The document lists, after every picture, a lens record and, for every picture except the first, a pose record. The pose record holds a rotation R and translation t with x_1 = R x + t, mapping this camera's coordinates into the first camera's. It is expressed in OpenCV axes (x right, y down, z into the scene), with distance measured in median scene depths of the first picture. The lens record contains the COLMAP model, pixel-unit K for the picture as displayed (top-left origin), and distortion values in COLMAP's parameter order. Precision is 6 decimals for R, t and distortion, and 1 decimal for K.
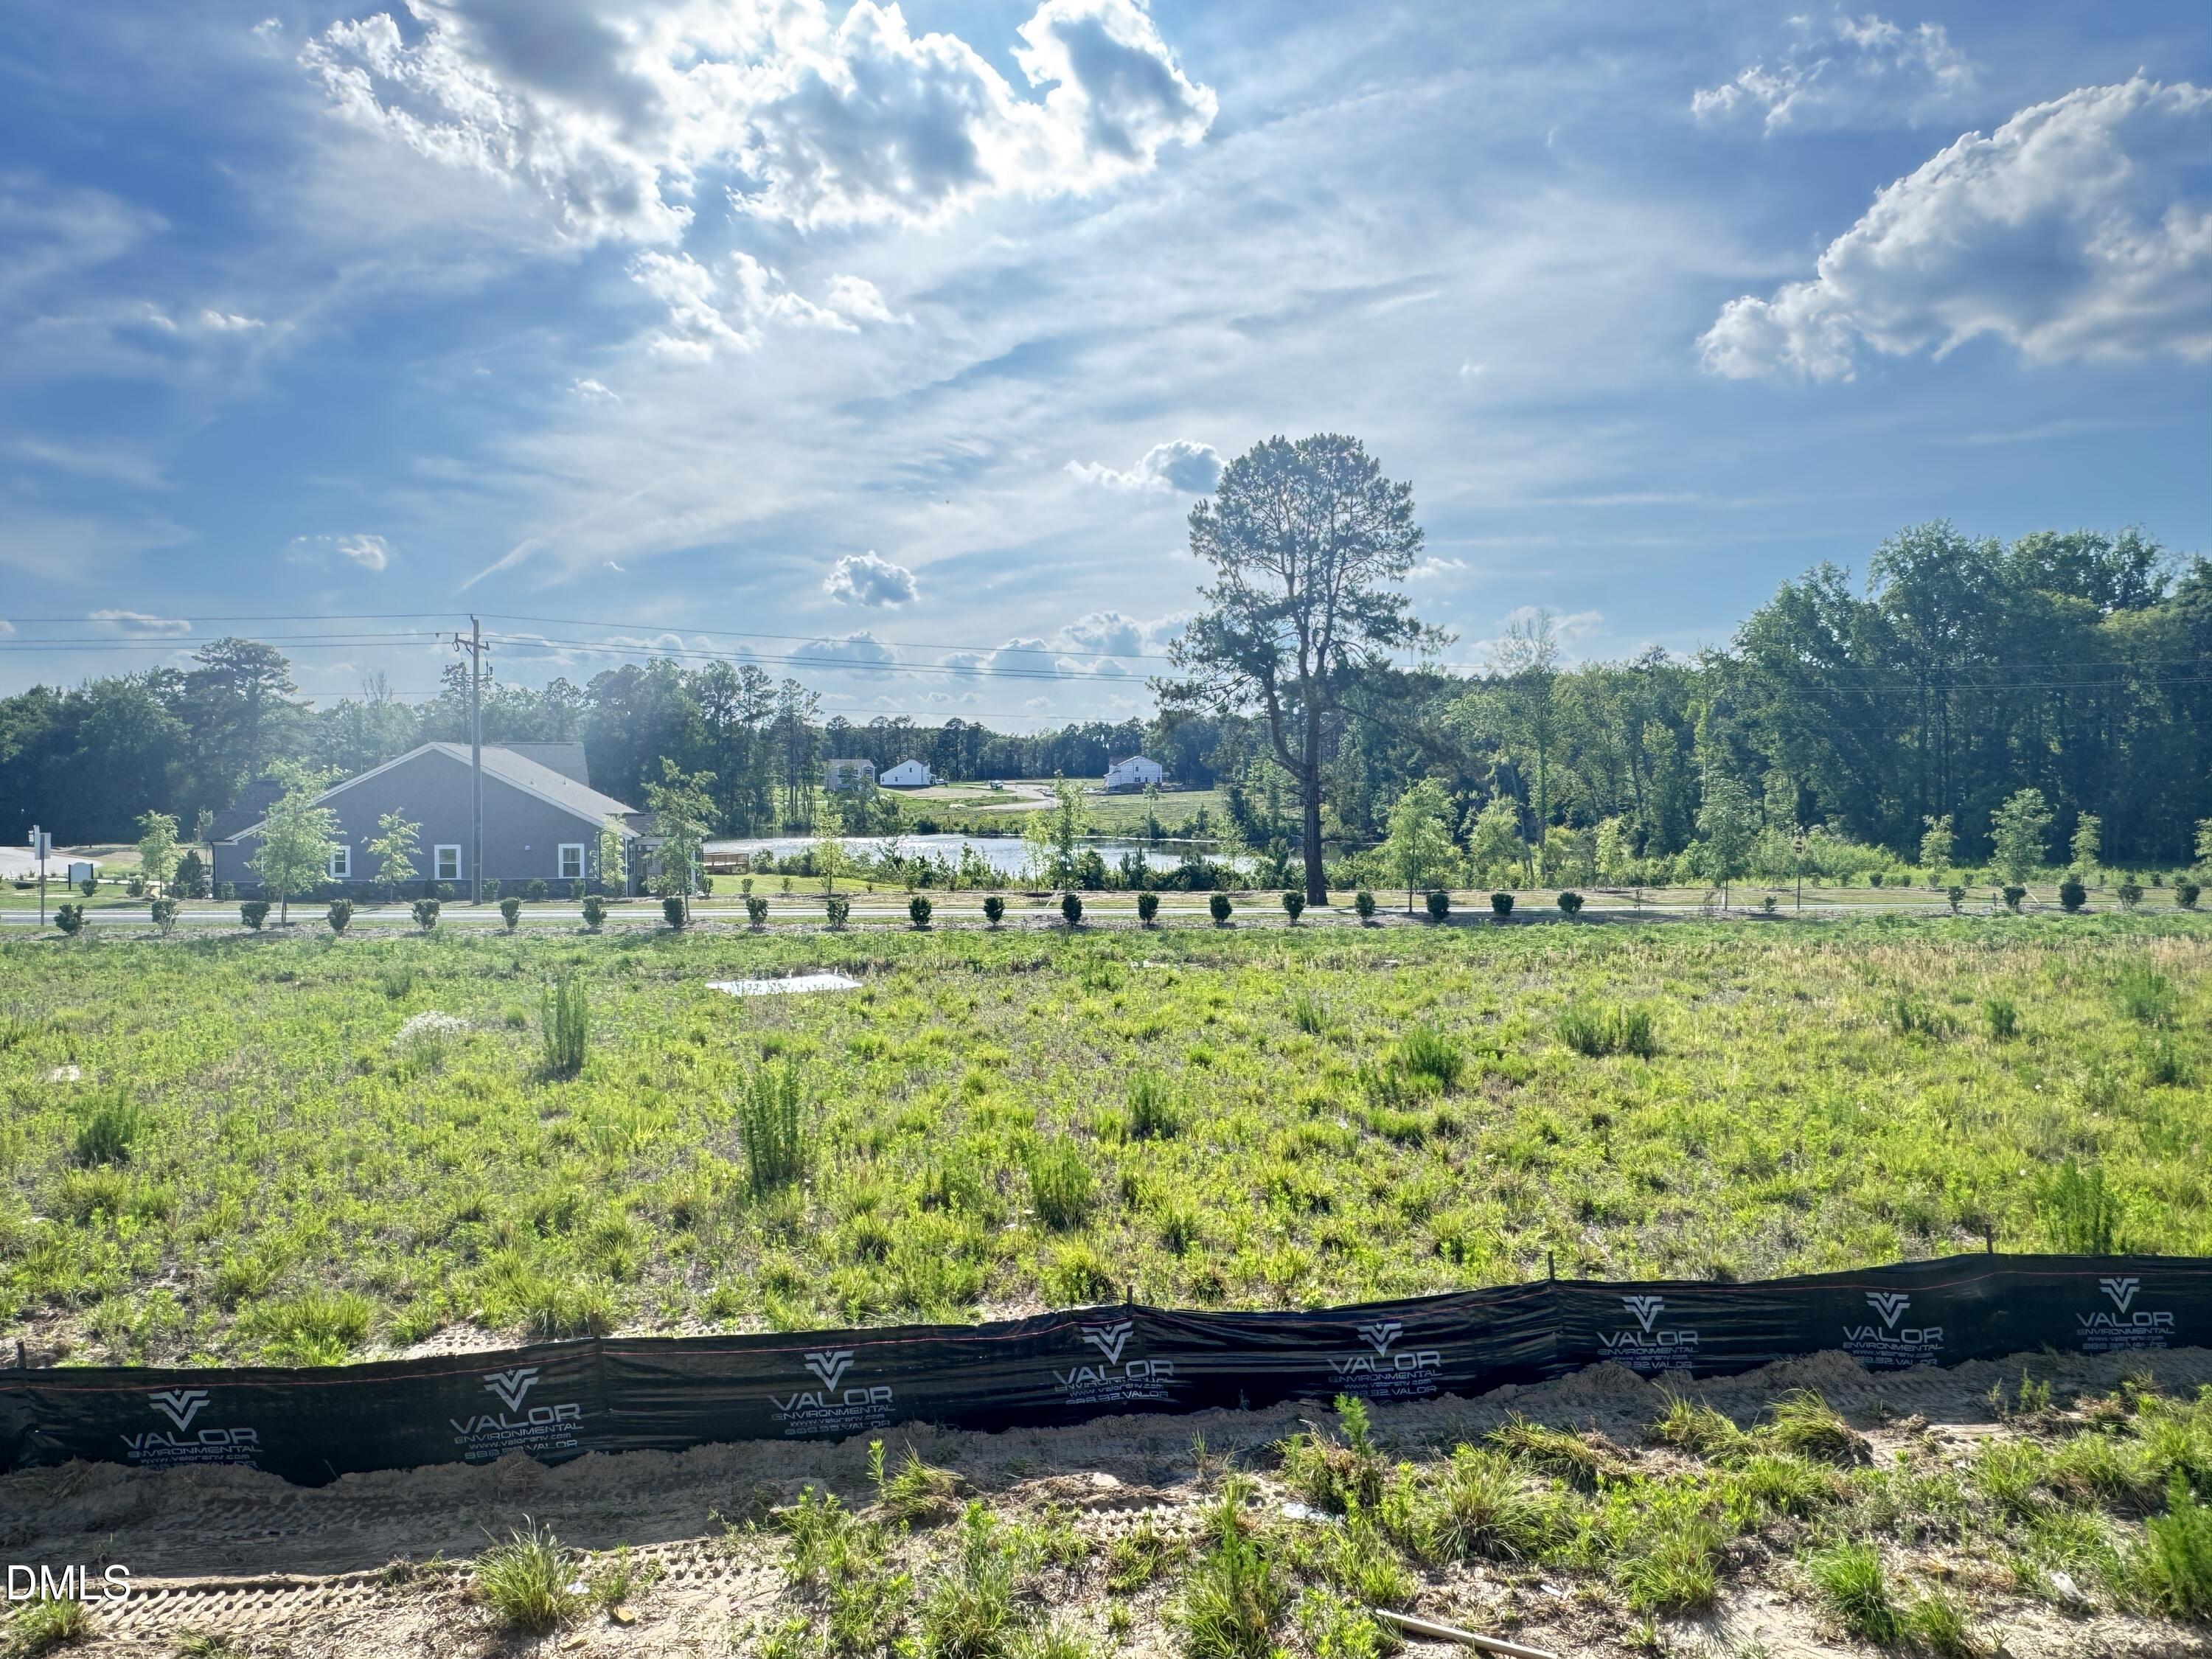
lens RADIAL K [[1465.1, 0, 1098.0], [0, 1465.1, 841.4], [0, 0, 1]] dist [-0.003849, 0.002237]
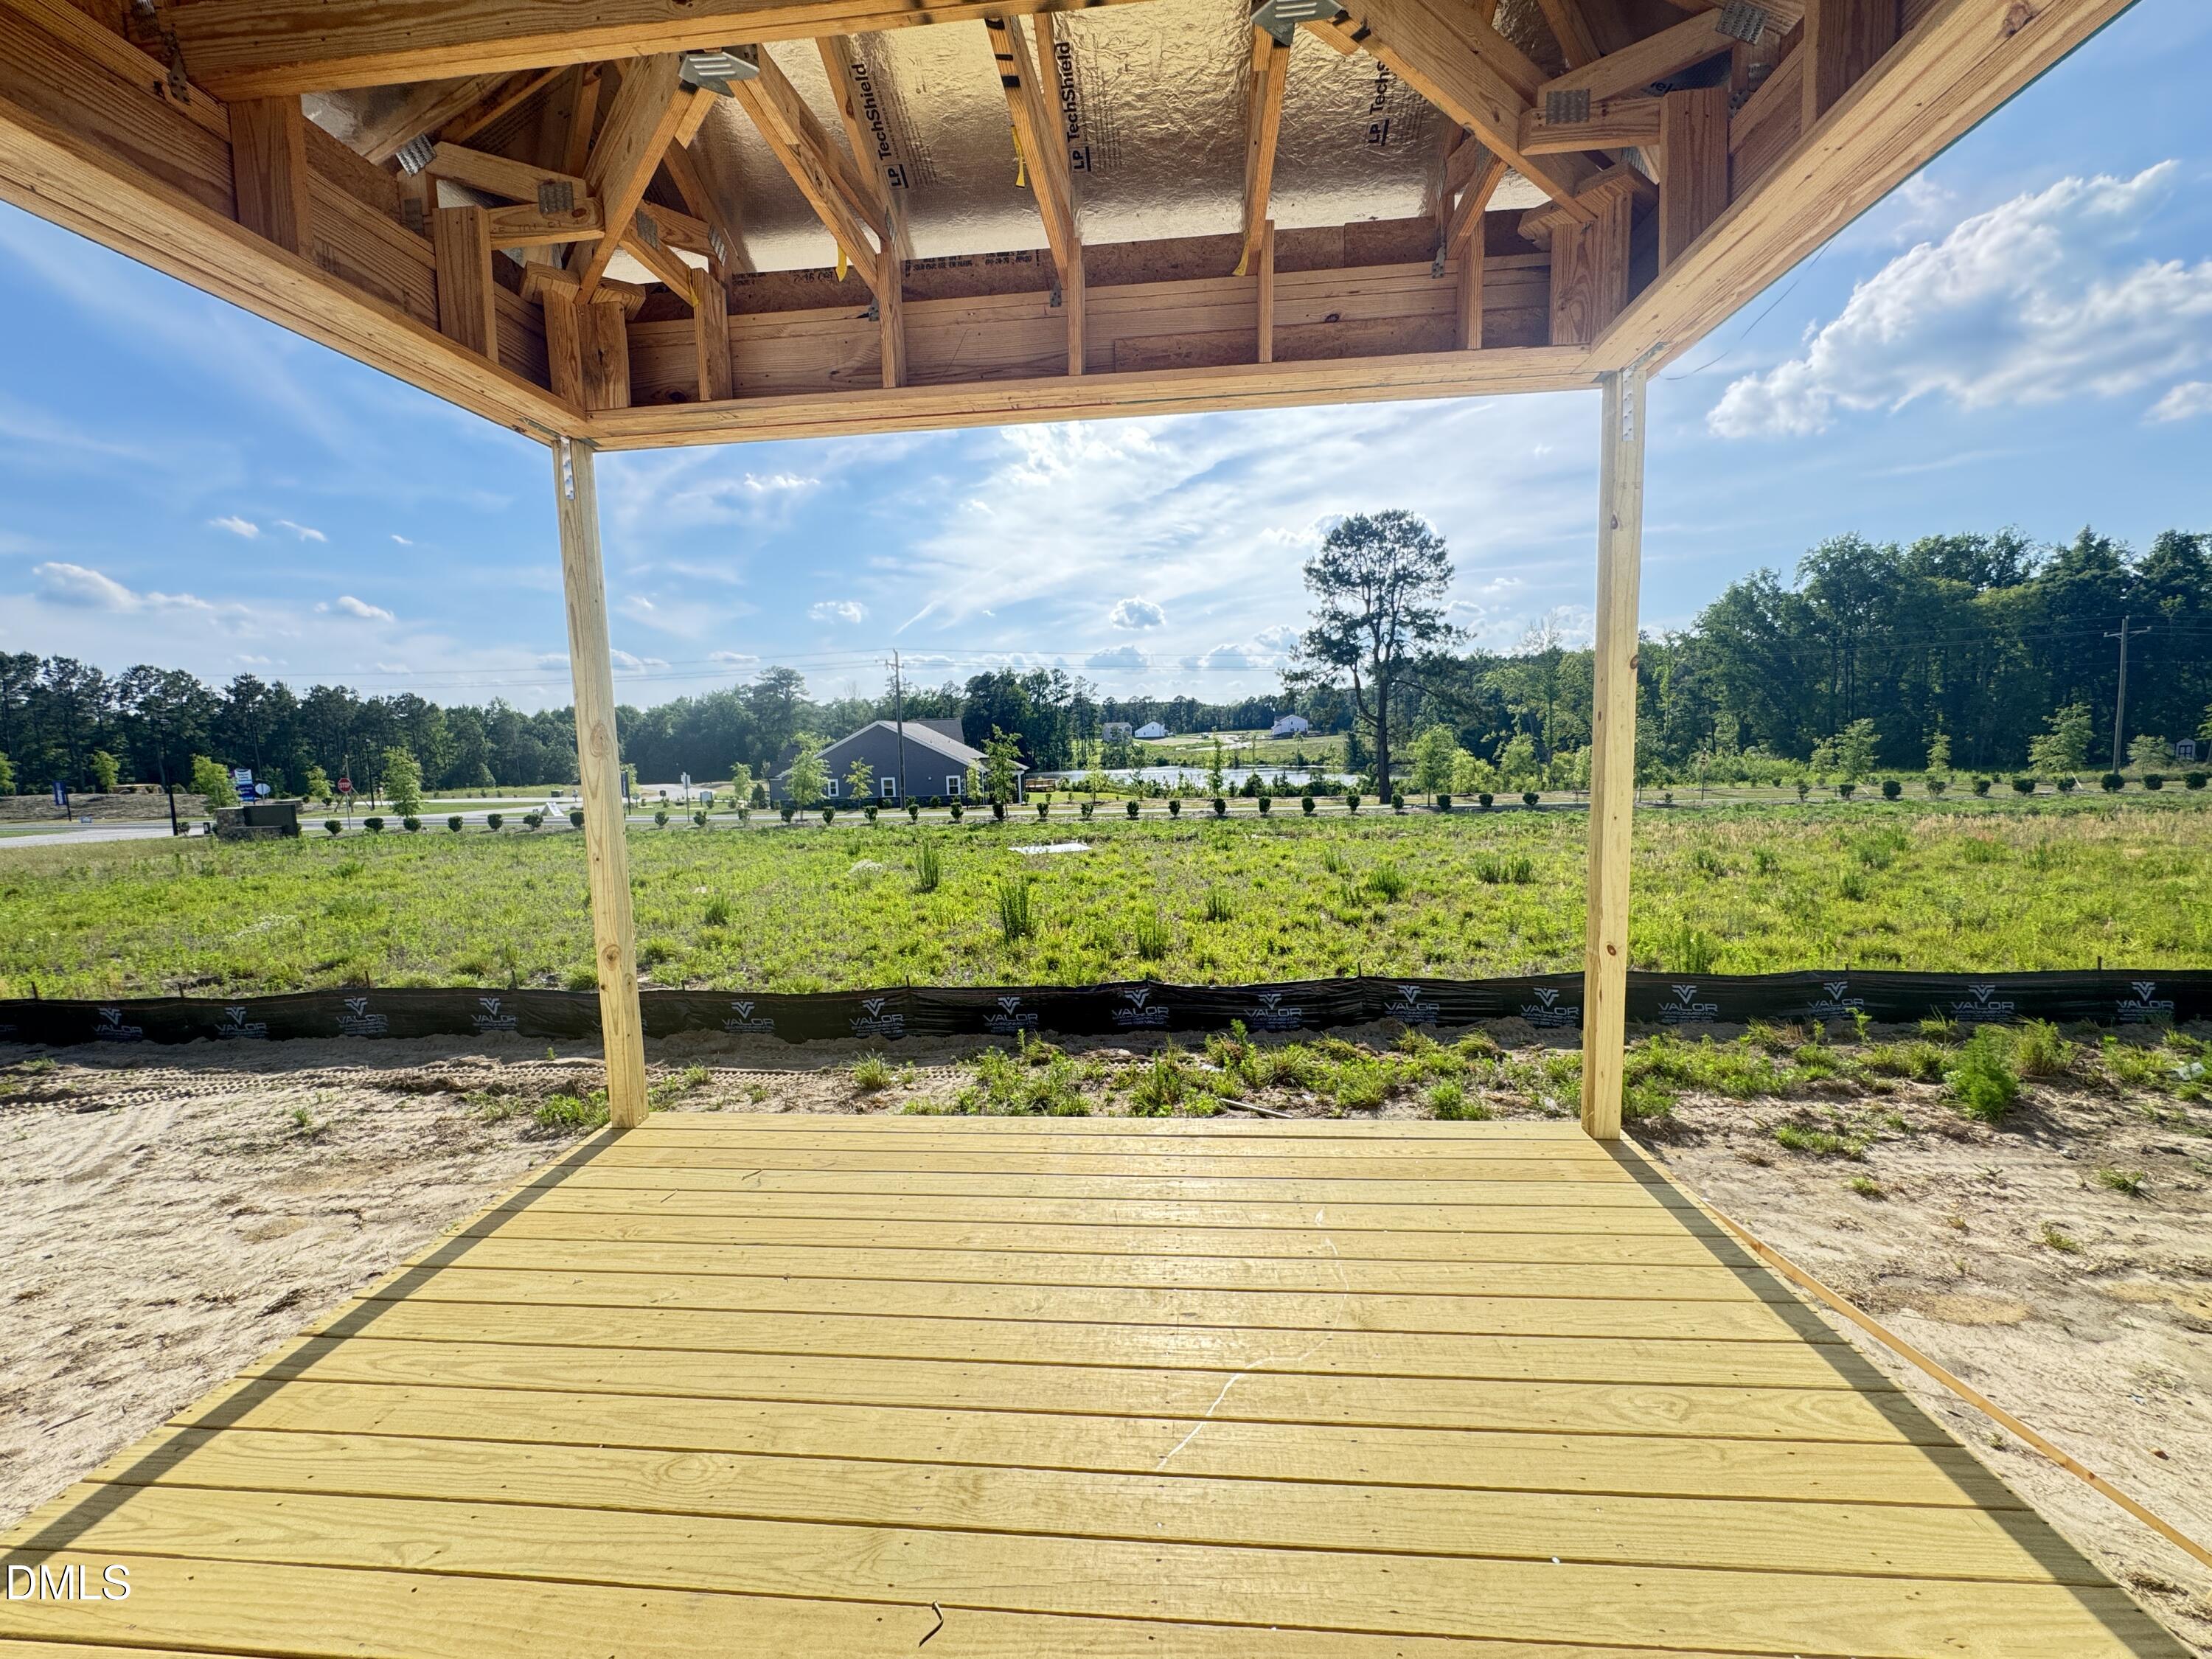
lens RADIAL K [[886.0, 0, 1099.1], [0, 886.0, 830.6], [0, 0, 1]] dist [-0.003210, 0.000003]
pose [[0.981574, -0.008664, -0.190885, 0.026094], [0.021559, 0.997614, 0.065580, 0.001667], [0.189861, -0.068487, 0.979419, -0.033787]]
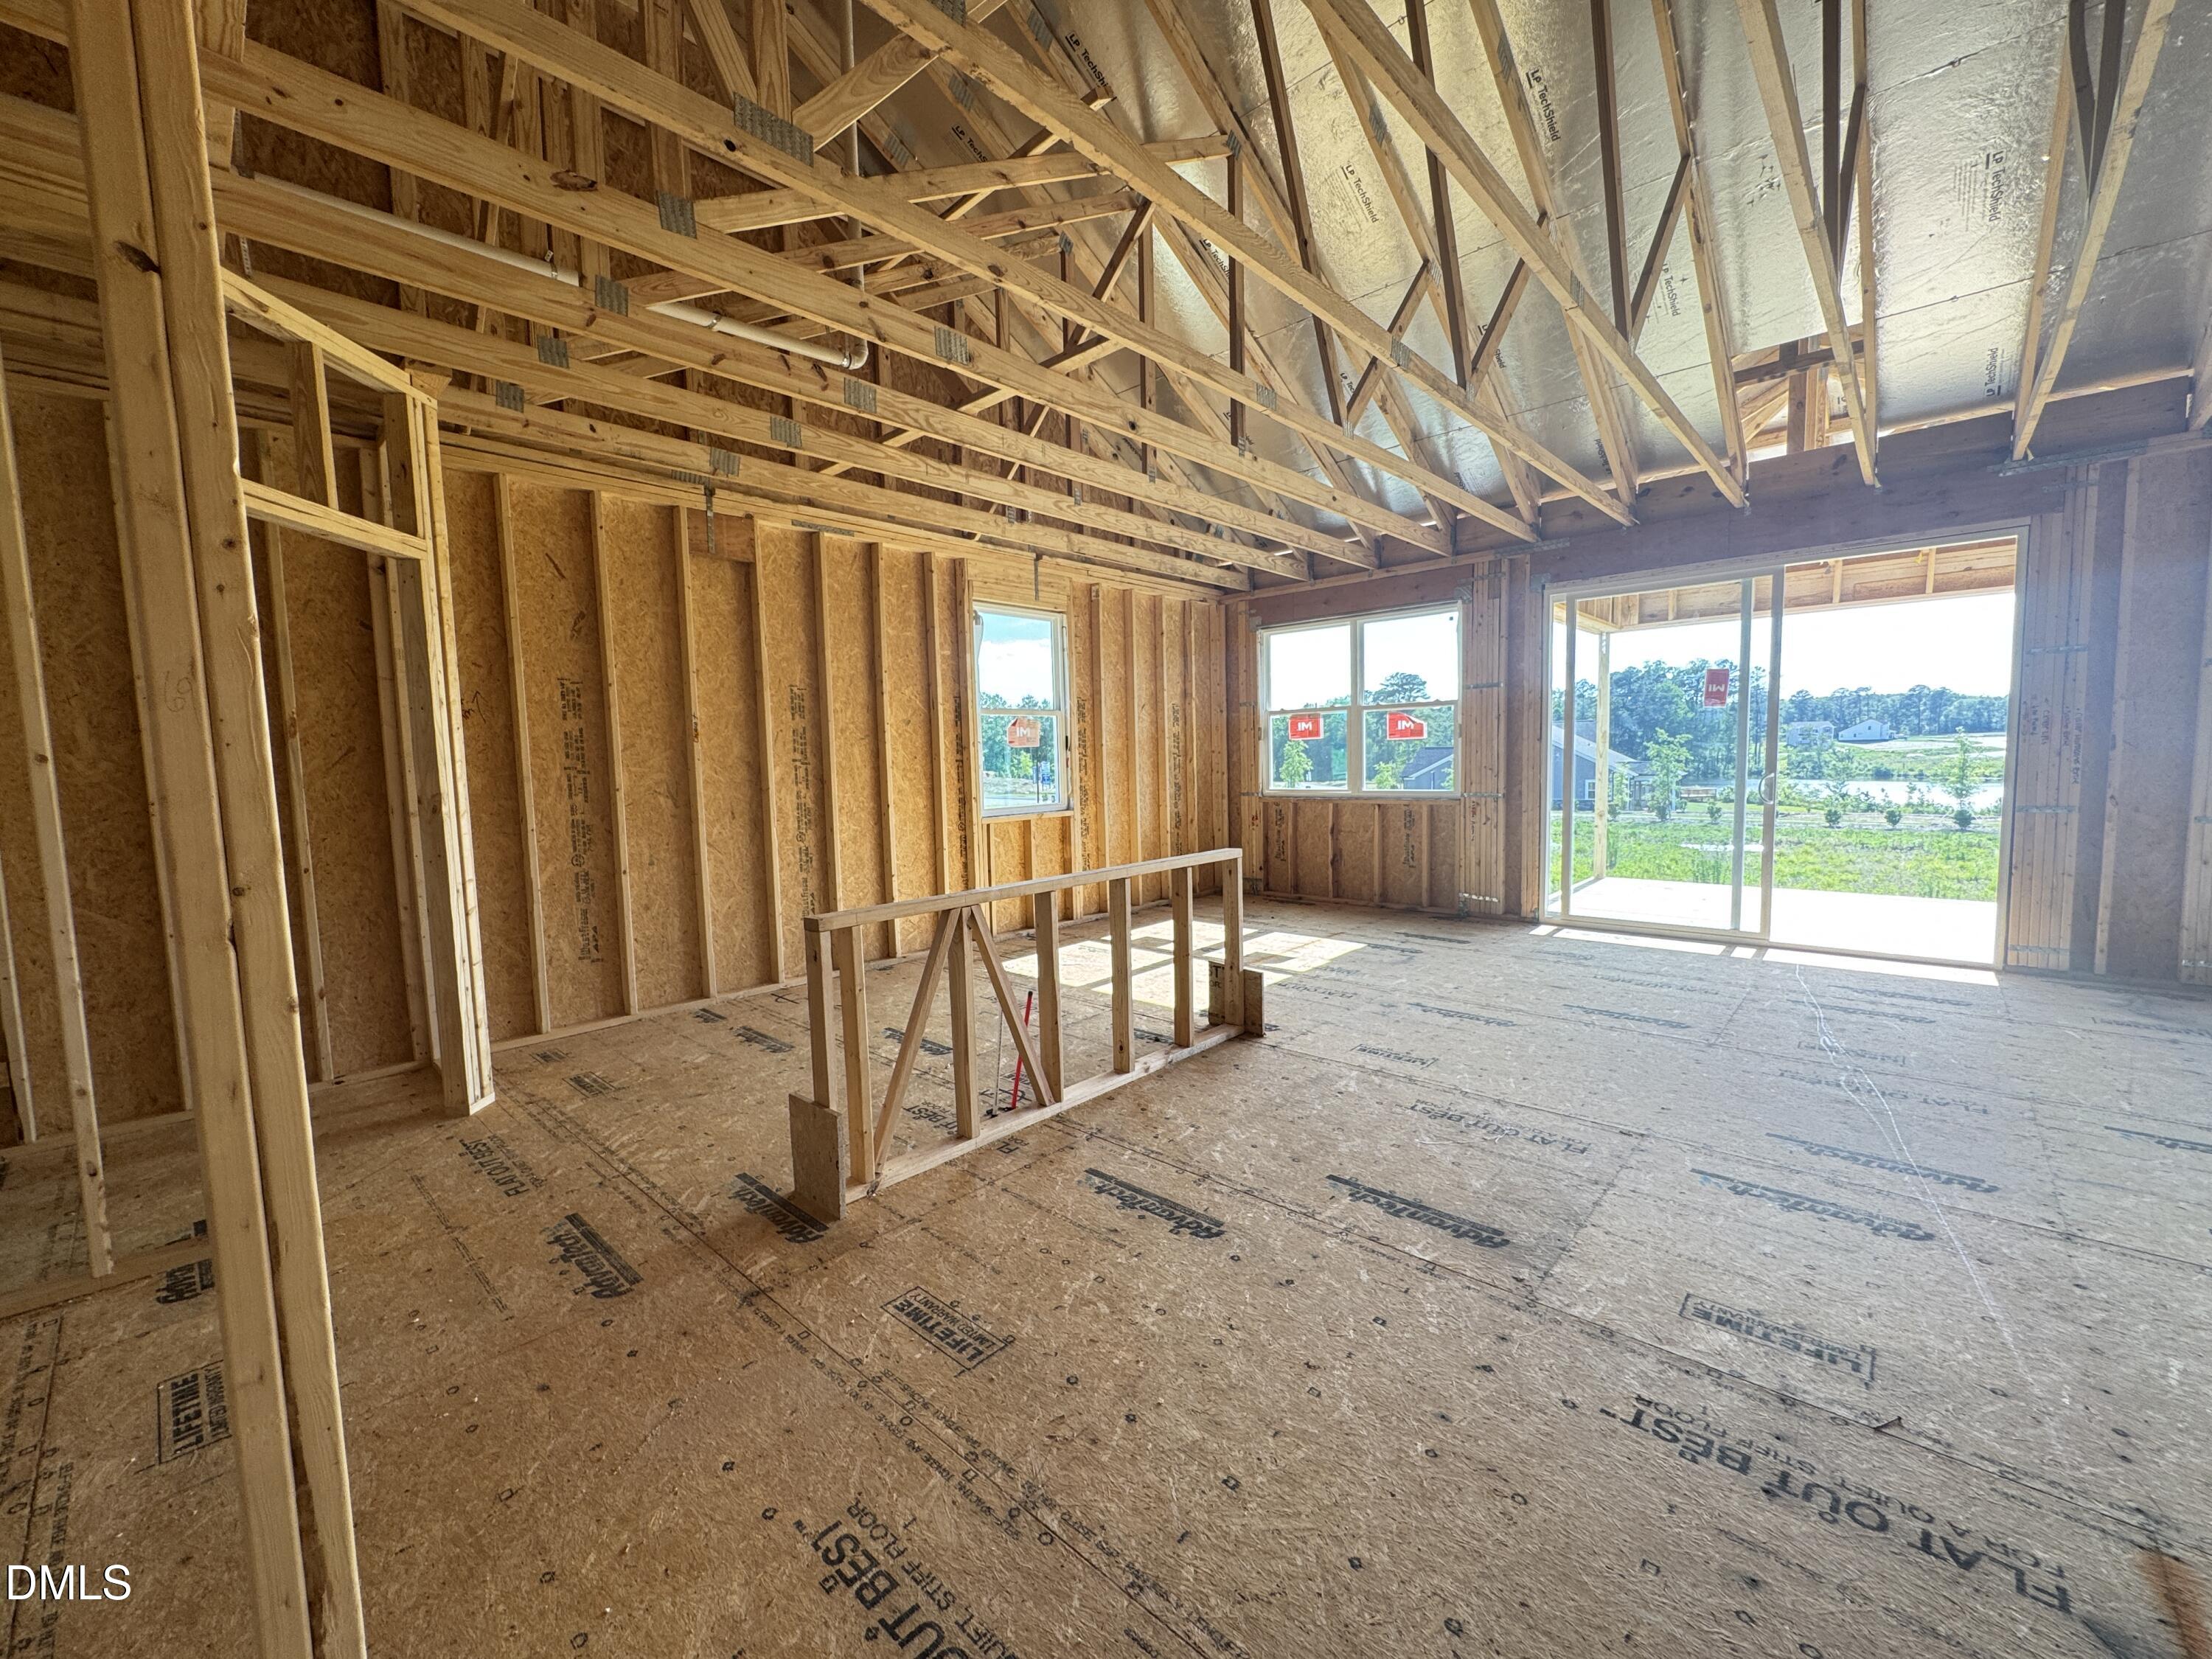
lens RADIAL K [[886.0, 0, 1103.0], [0, 886.0, 828.7], [0, 0, 1]] dist [-0.003210, 0.000003]
pose [[0.666303, 0.043067, -0.744436, 0.043089], [-0.004517, 0.998546, 0.053724, 0.007287], [0.745667, -0.032434, 0.665529, -0.158999]]
